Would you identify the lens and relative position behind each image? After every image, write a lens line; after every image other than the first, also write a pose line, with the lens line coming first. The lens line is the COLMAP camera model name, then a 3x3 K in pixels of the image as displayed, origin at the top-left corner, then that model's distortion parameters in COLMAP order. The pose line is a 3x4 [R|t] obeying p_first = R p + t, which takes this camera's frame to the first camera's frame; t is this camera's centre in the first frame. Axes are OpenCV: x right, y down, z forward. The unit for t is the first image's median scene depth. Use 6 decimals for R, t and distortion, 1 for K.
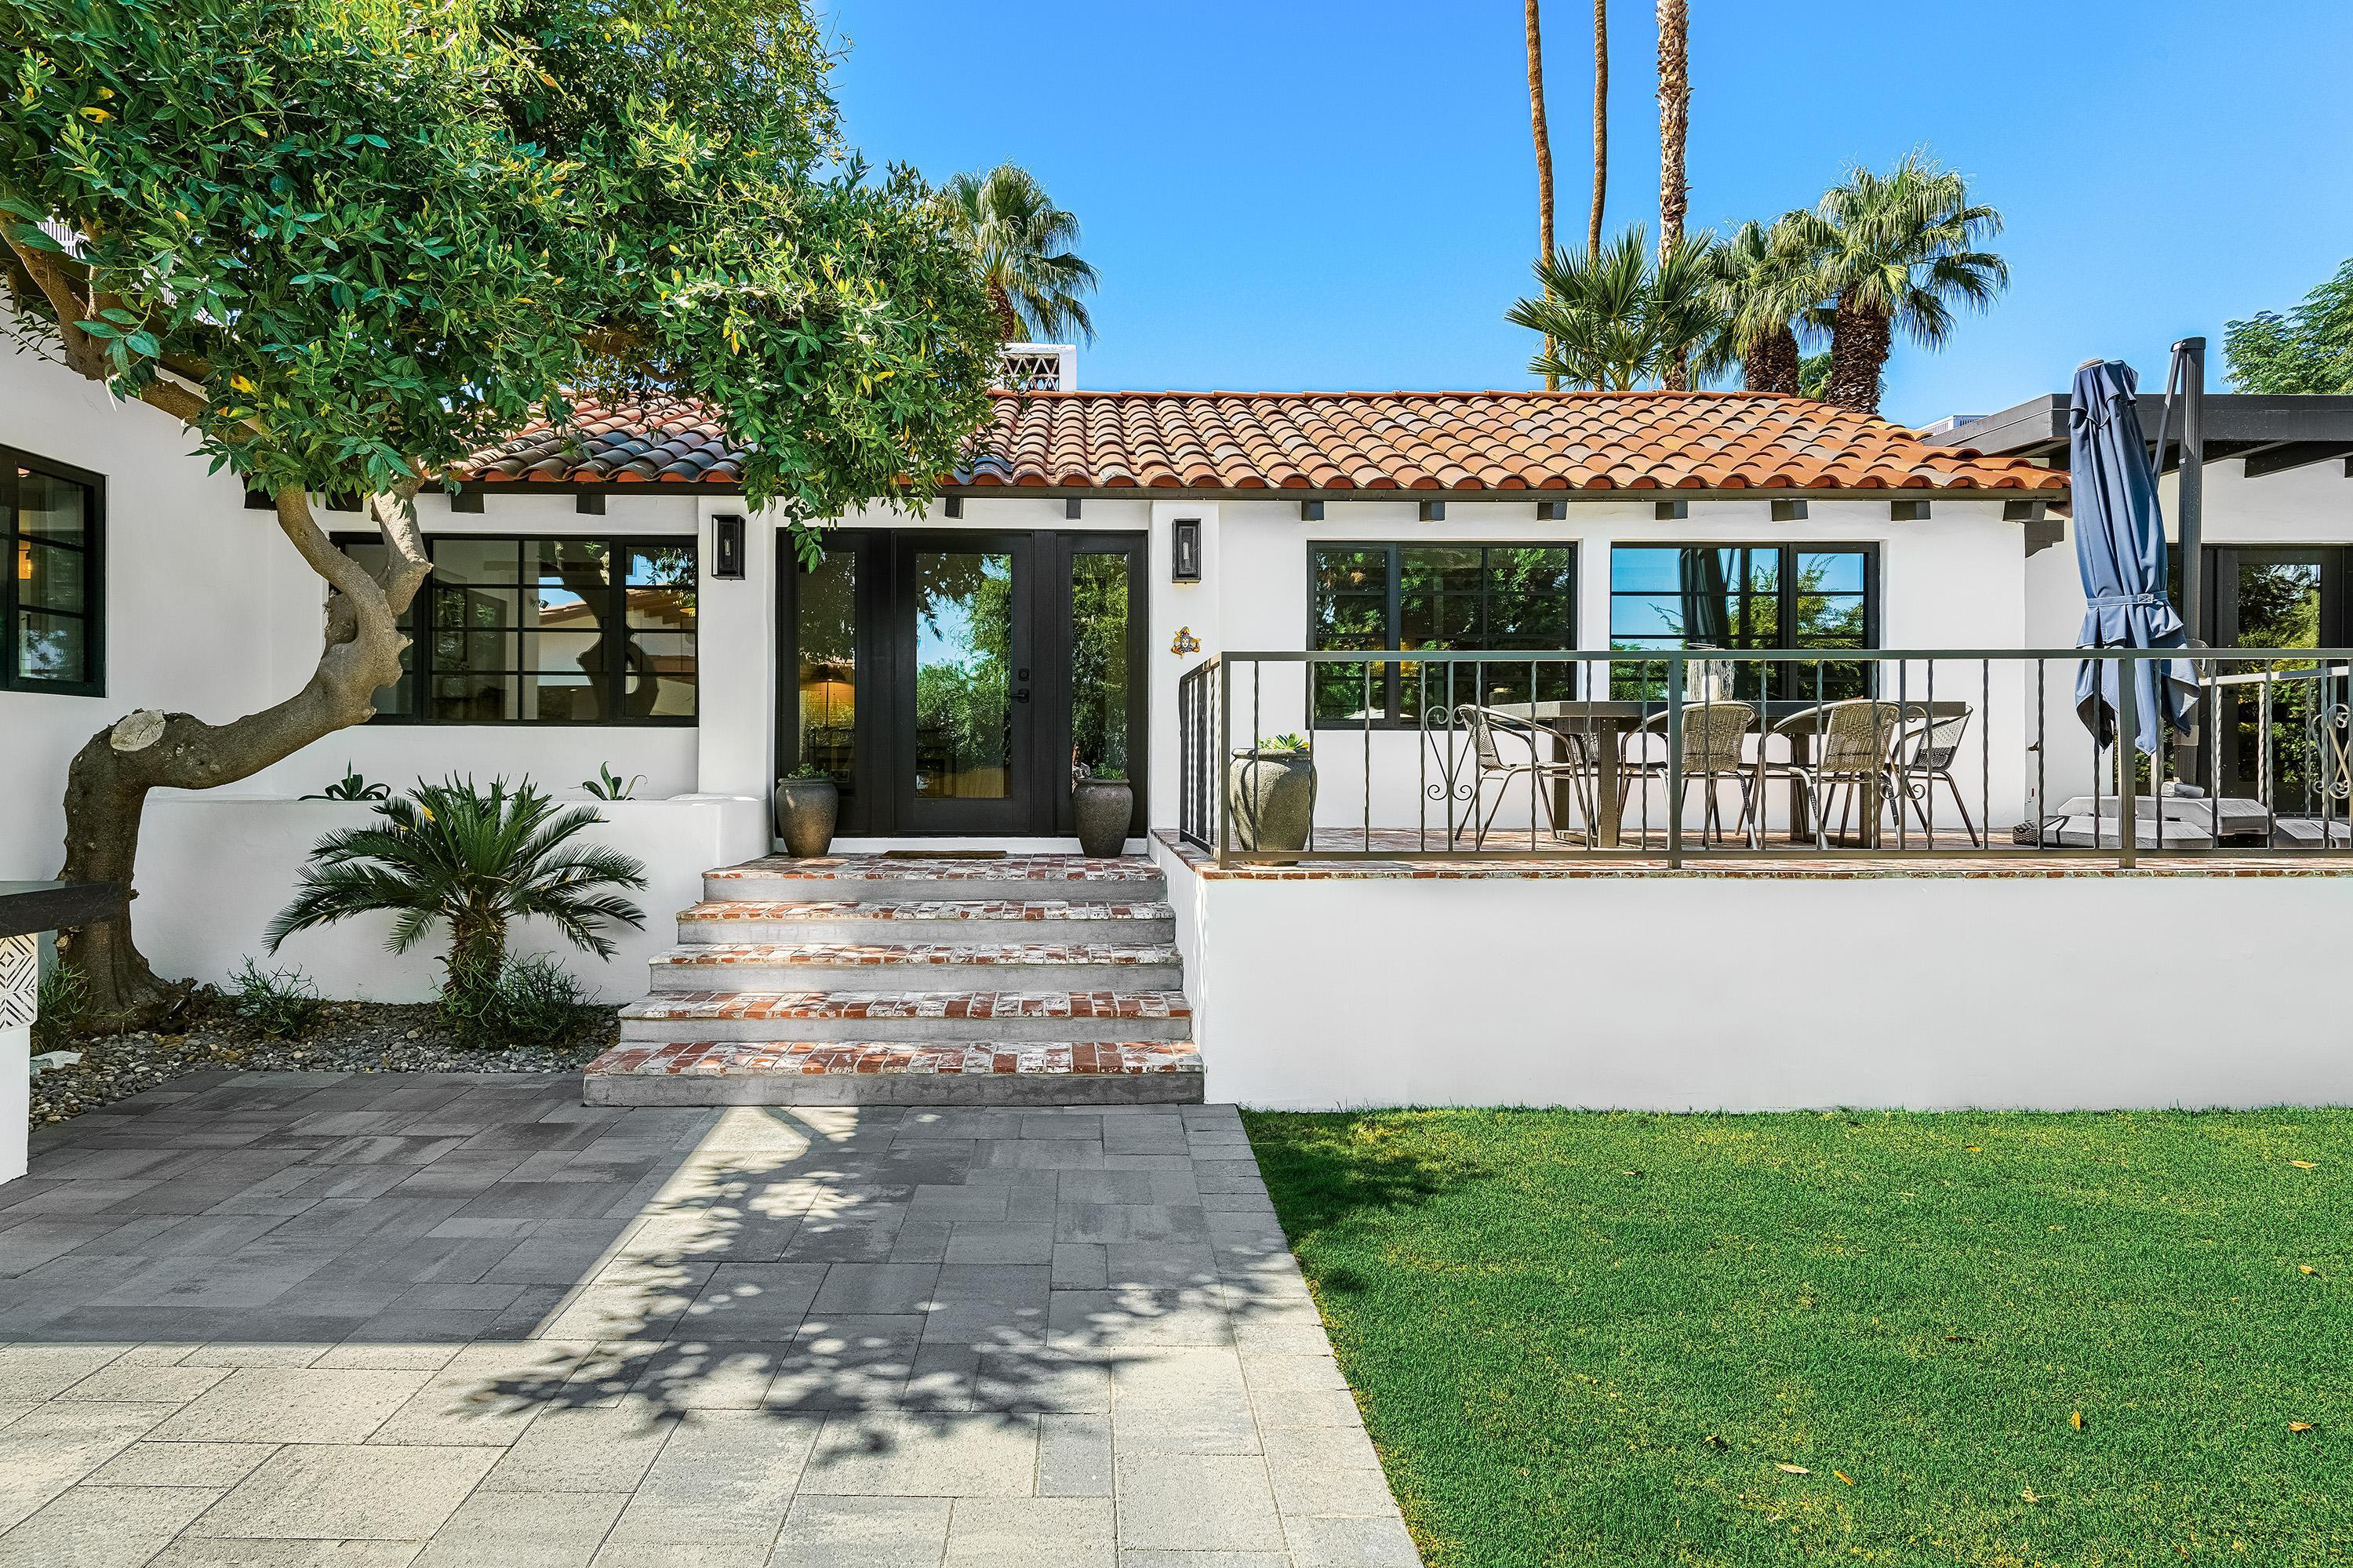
lens RADIAL K [[1287.2, 0, 1087.9], [0, 1287.2, 771.1], [0, 0, 1]] dist [-0.002054, -0.000530]
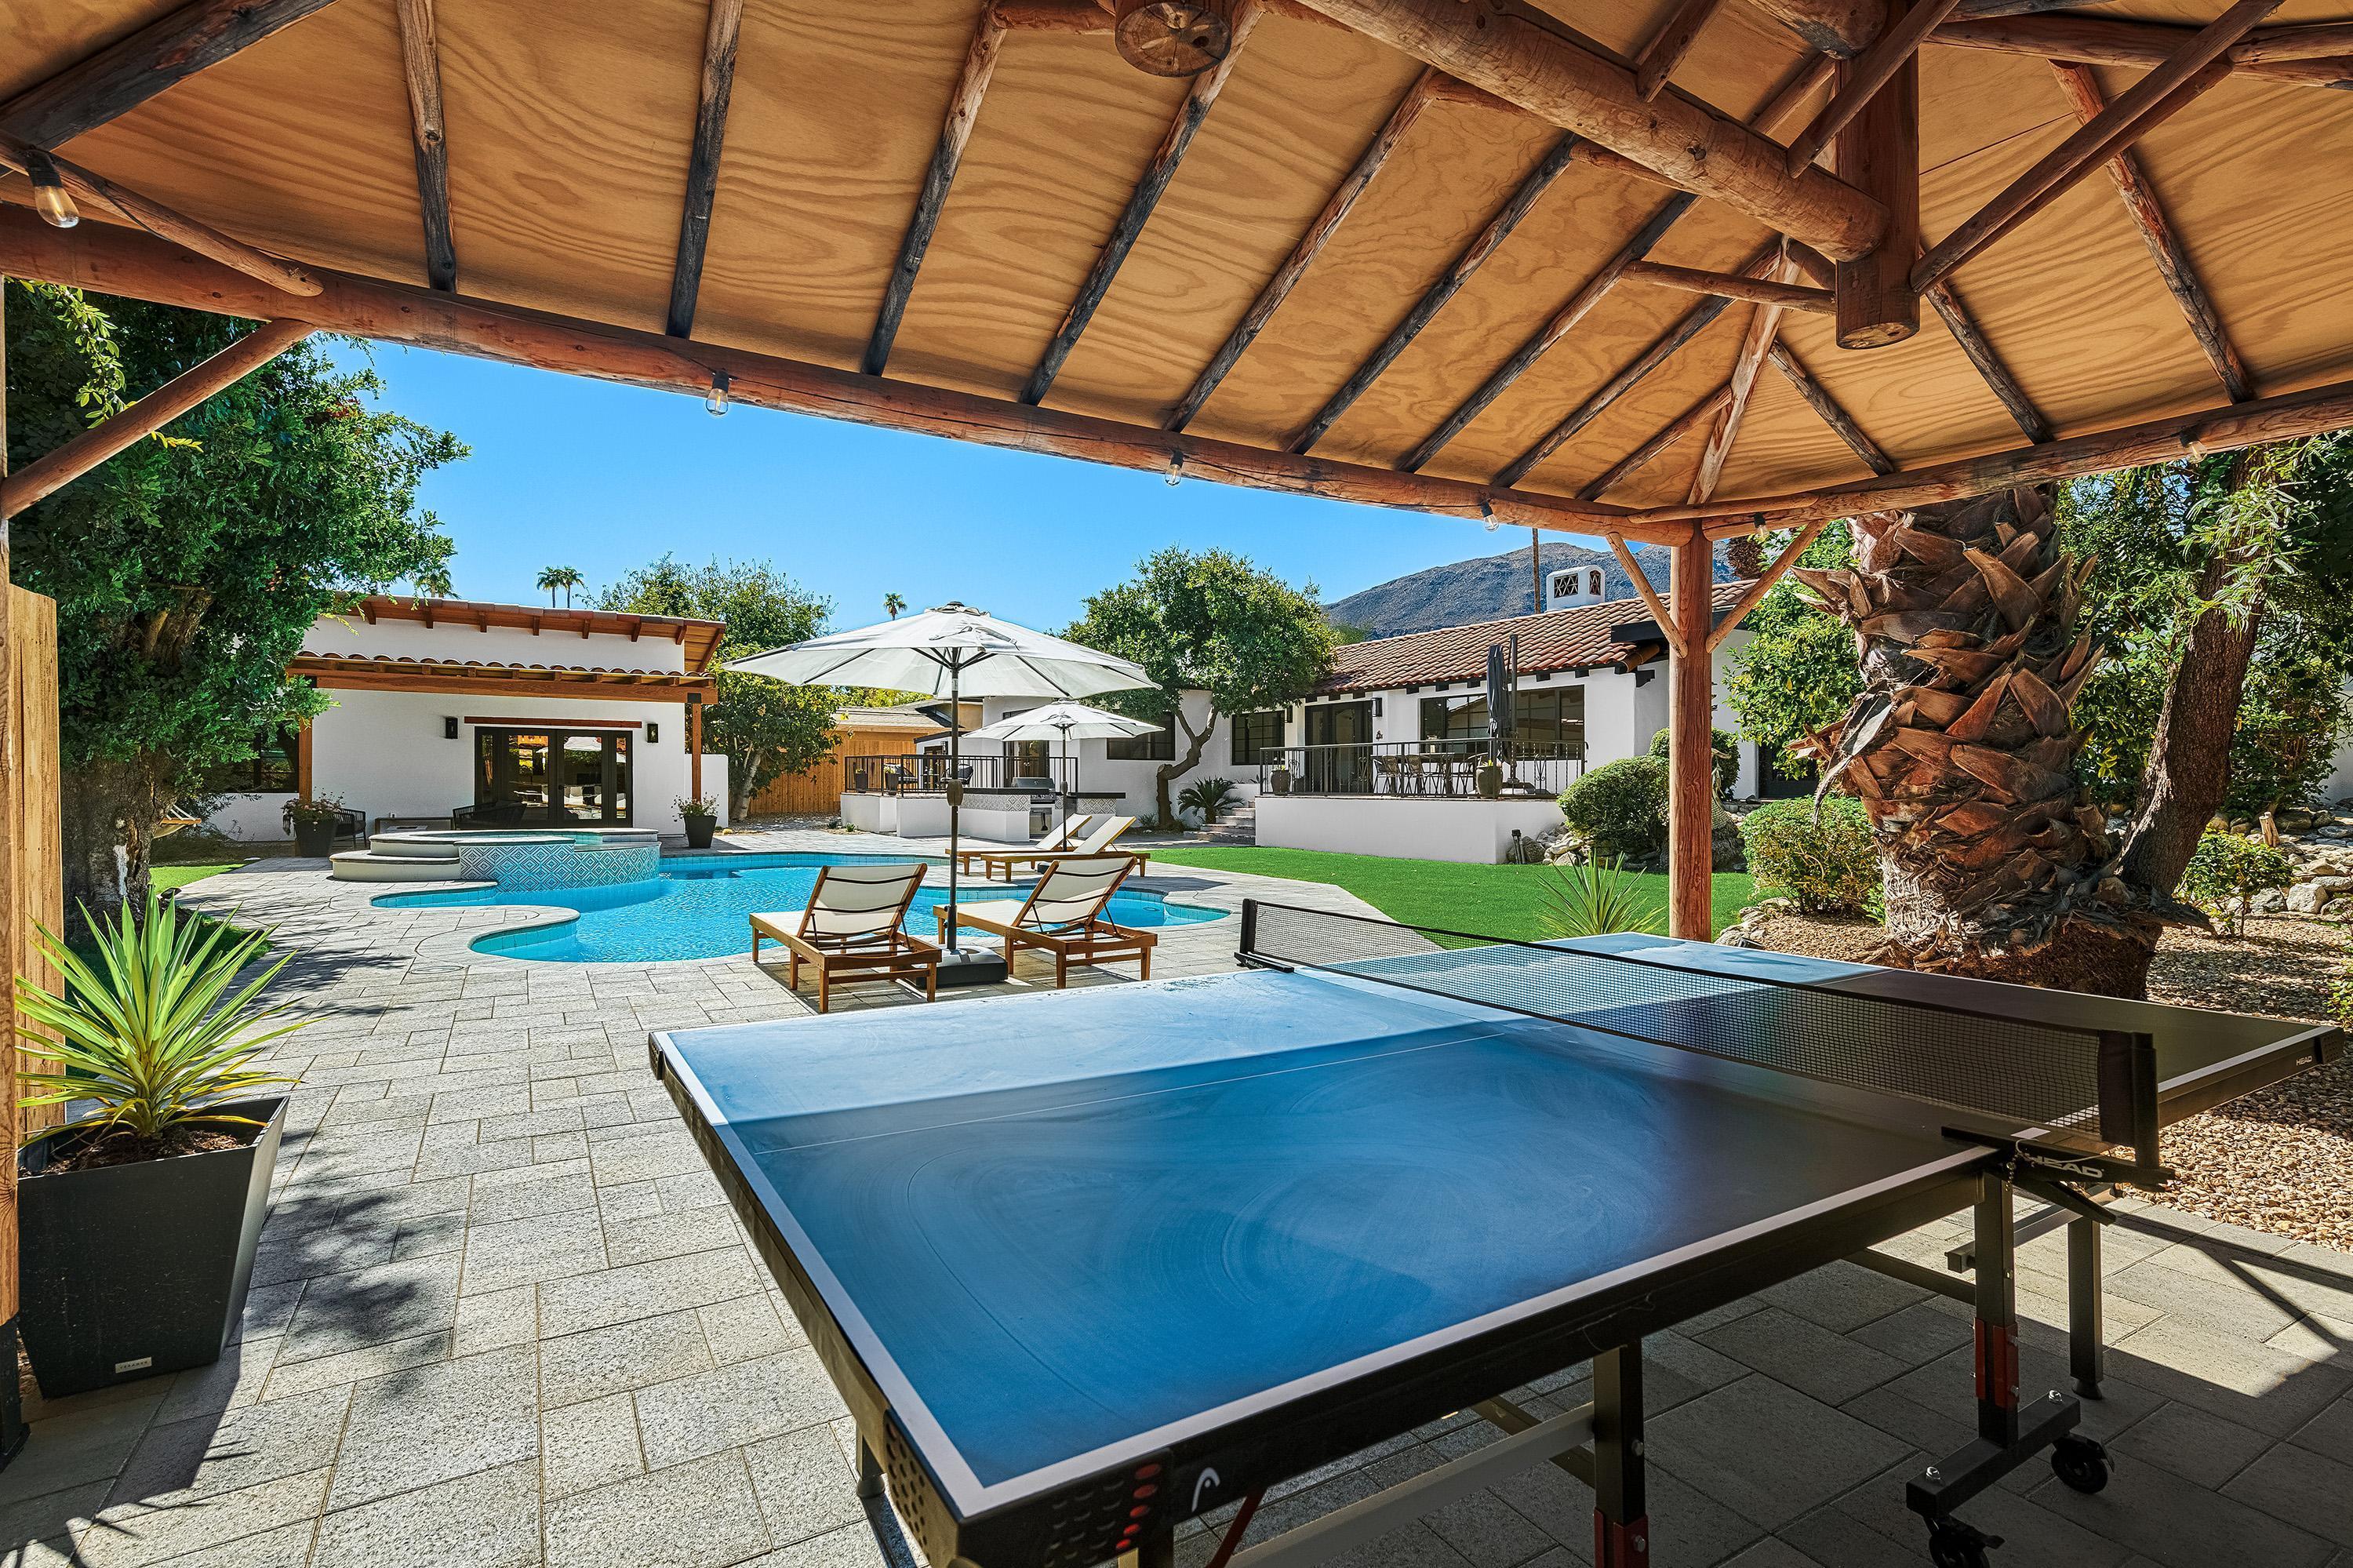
lens RADIAL K [[1090.1, 0, 1176.5], [0, 1090.1, 784.0], [0, 0, 1]] dist [-0.000265, -0.000225]
pose [[0.510657, -0.001707, -0.859783, 2.587930], [-0.005420, 0.999972, -0.005205, 0.045501], [0.859767, 0.007318, 0.510633, -0.988489]]
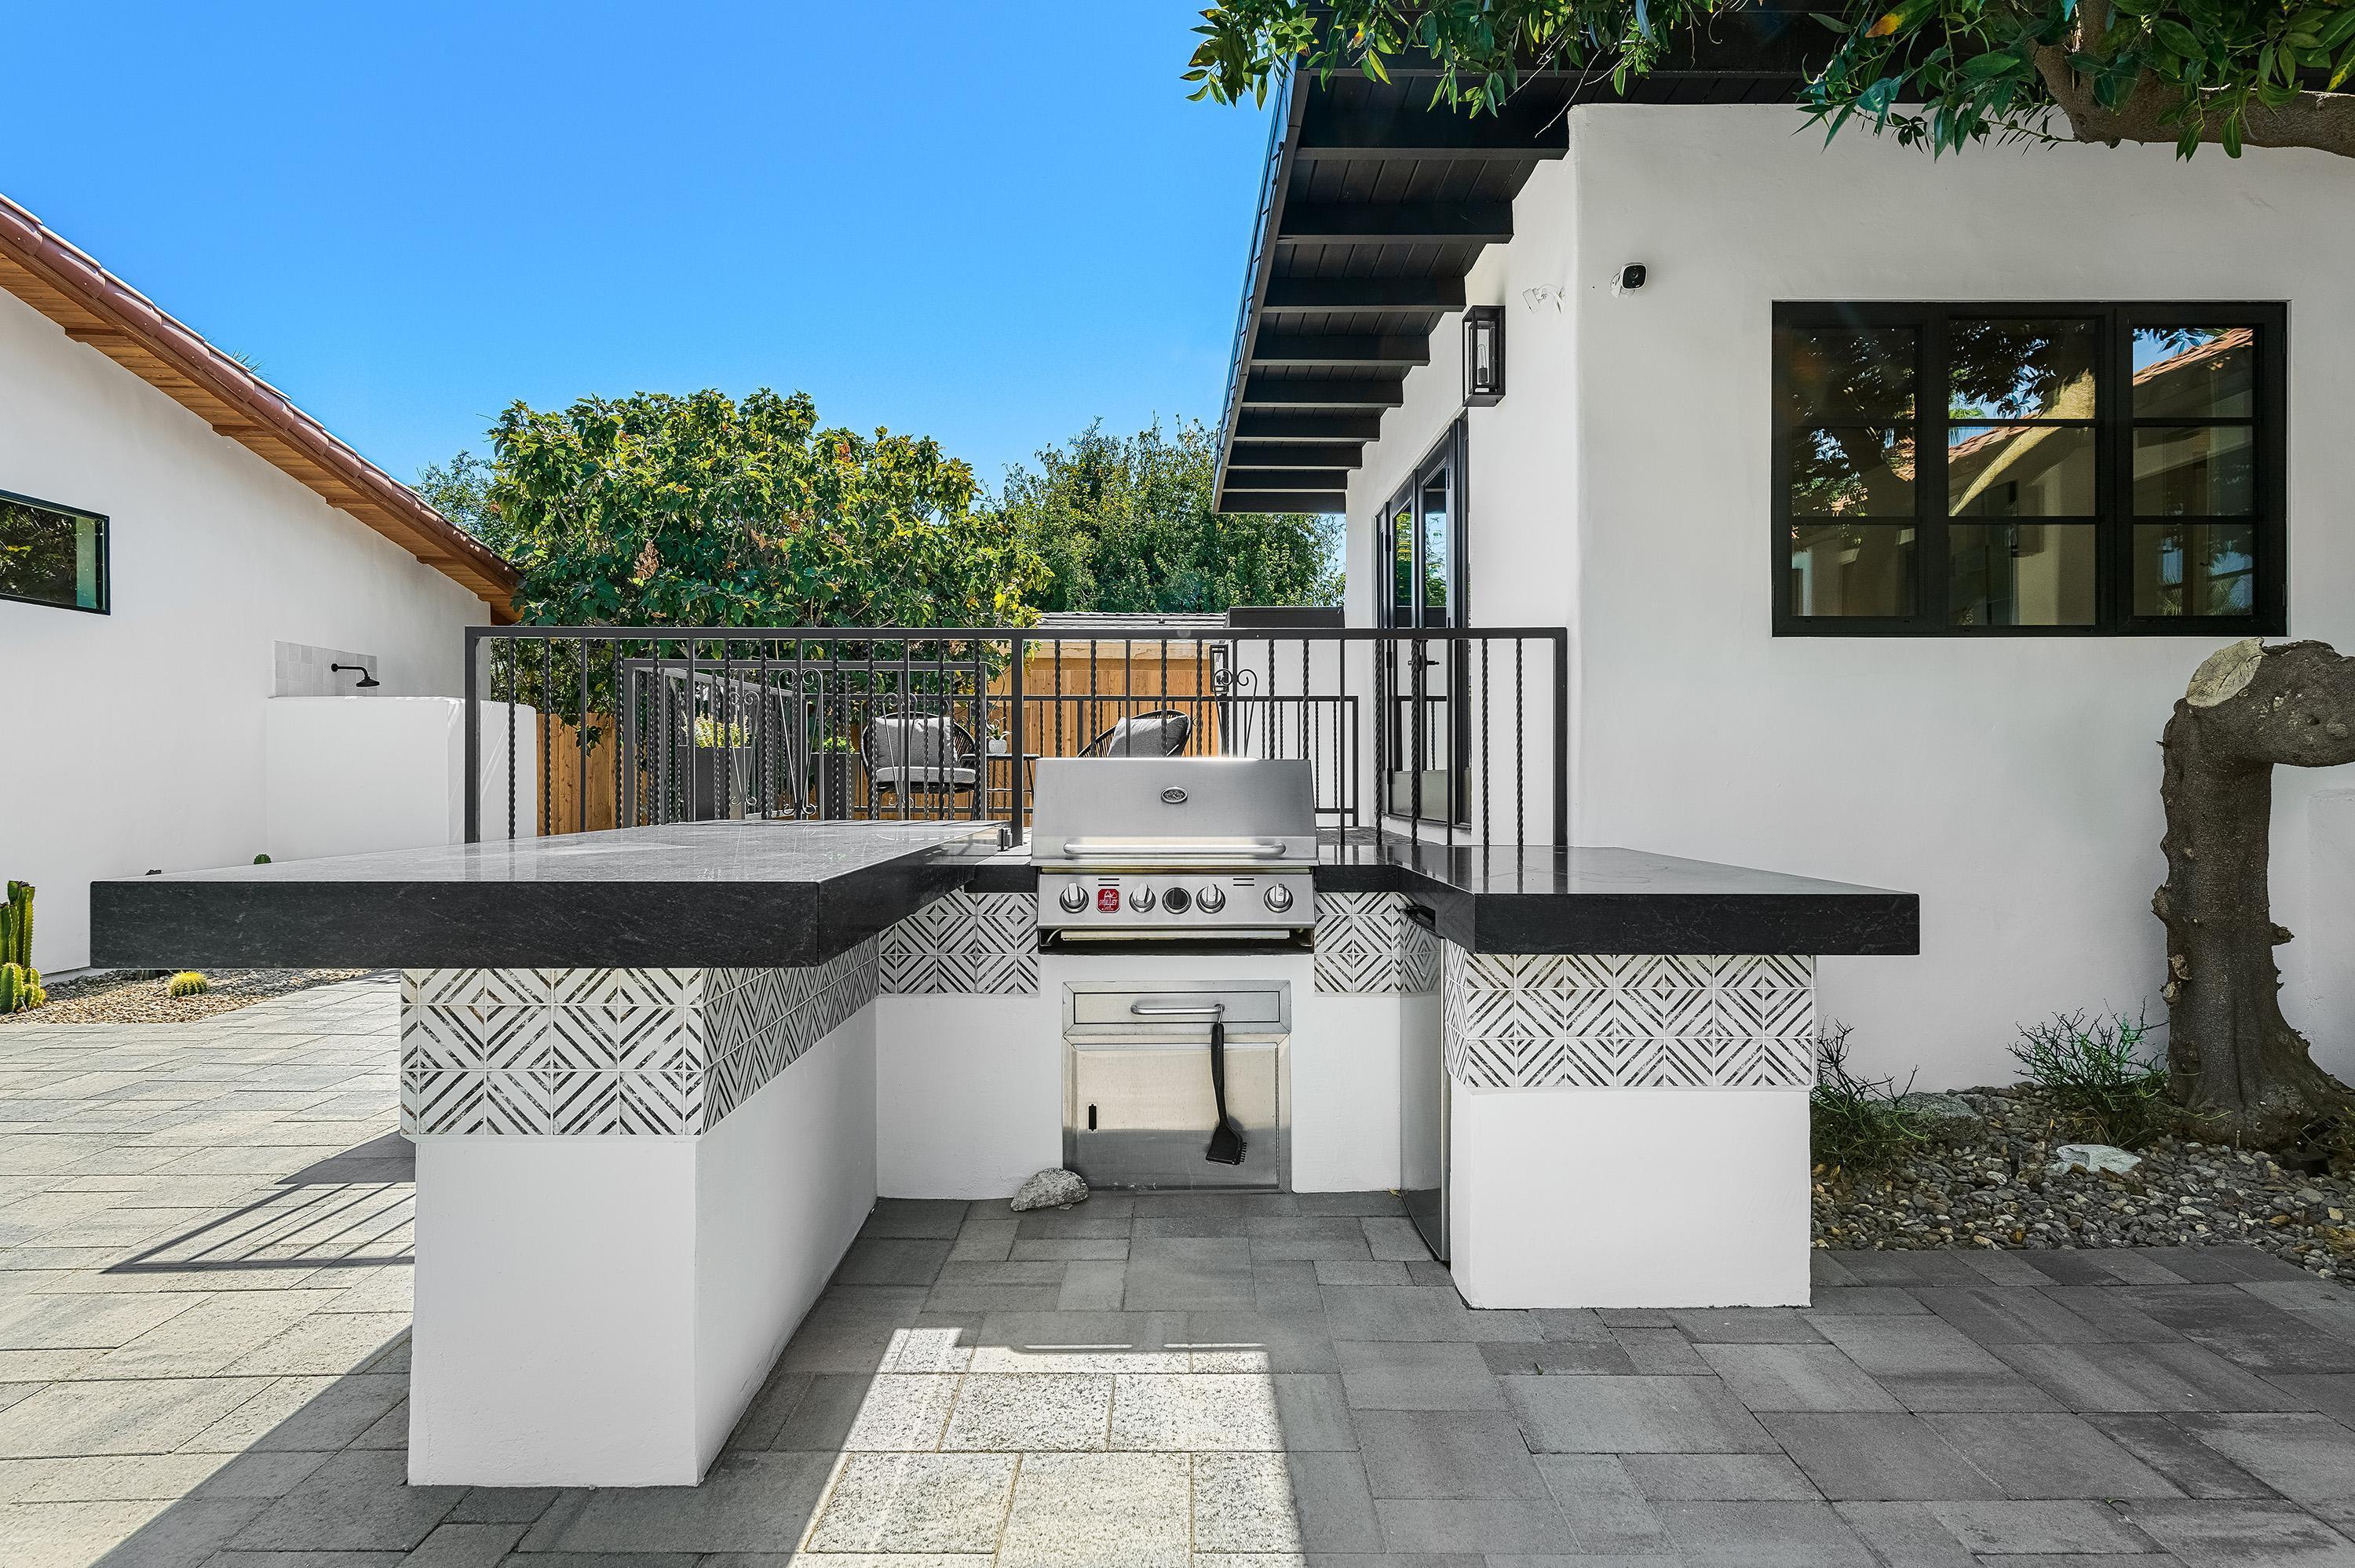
lens RADIAL K [[1340.2, 0, 1177.5], [0, 1340.2, 784.0], [0, 0, 1]] dist [0.001470, -0.000232]
pose [[0.001509, 0.003461, -0.999993, -0.068319], [-0.009785, 0.999946, 0.003446, 0.021747], [0.999951, 0.009780, 0.001542, 0.413995]]
